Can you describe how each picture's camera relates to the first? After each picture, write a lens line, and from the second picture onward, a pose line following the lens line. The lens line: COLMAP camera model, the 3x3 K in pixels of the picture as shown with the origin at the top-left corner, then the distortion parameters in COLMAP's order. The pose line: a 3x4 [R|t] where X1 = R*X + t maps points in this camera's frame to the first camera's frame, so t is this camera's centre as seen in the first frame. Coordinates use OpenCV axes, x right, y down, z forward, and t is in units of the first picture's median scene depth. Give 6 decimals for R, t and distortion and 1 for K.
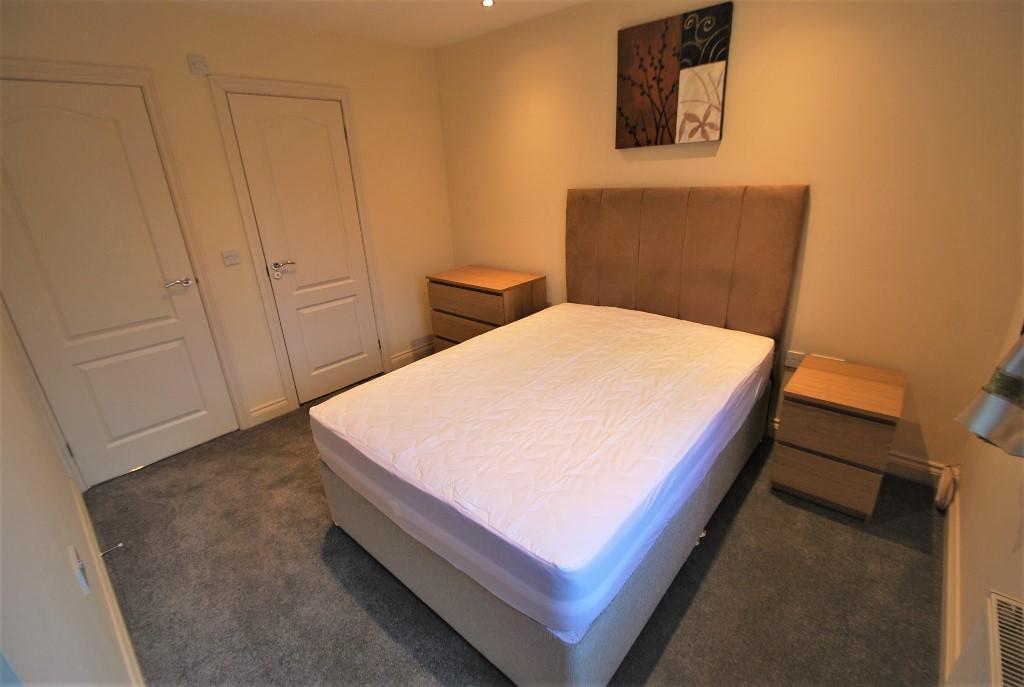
lens RADIAL K [[455.3, 0, 516.3], [0, 455.3, 341.2], [0, 0, 1]] dist [0.000239, -0.000324]
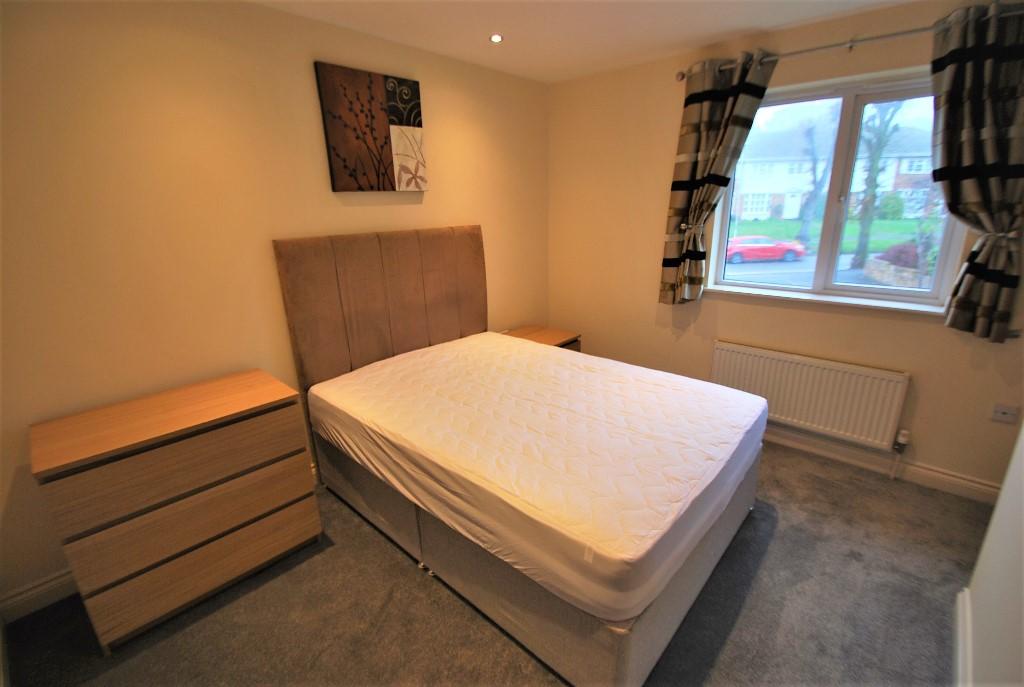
lens RADIAL K [[455.3, 0, 518.2], [0, 455.3, 342.2], [0, 0, 1]] dist [0.000239, -0.000324]
pose [[0.007823, -0.248034, 0.968720, -0.783075], [0.372712, 0.899667, 0.227343, -0.254977], [-0.927914, 0.359275, 0.099483, 0.767786]]
